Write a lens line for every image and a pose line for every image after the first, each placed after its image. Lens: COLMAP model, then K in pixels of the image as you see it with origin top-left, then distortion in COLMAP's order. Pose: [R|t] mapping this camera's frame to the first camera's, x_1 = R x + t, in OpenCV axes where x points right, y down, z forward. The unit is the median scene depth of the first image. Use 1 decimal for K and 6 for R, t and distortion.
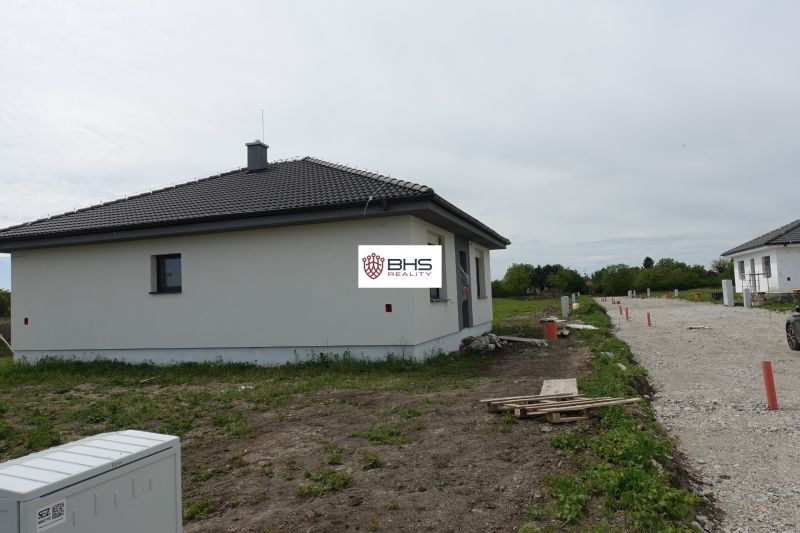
lens RADIAL K [[561.3, 0, 400.0], [0, 561.3, 266.5], [0, 0, 1]] dist [-0.002322, -0.001594]
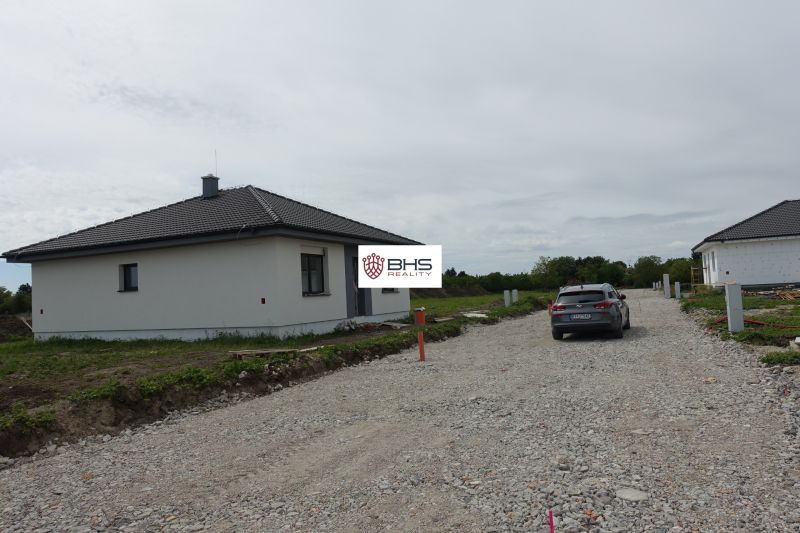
lens RADIAL K [[561.3, 0, 400.0], [0, 561.3, 266.5], [0, 0, 1]] dist [-0.002322, -0.001594]
pose [[0.995067, -0.010941, -0.098600, 0.389478], [0.012174, 0.999855, 0.011908, -0.022749], [0.098455, -0.013049, 0.995056, -0.330450]]
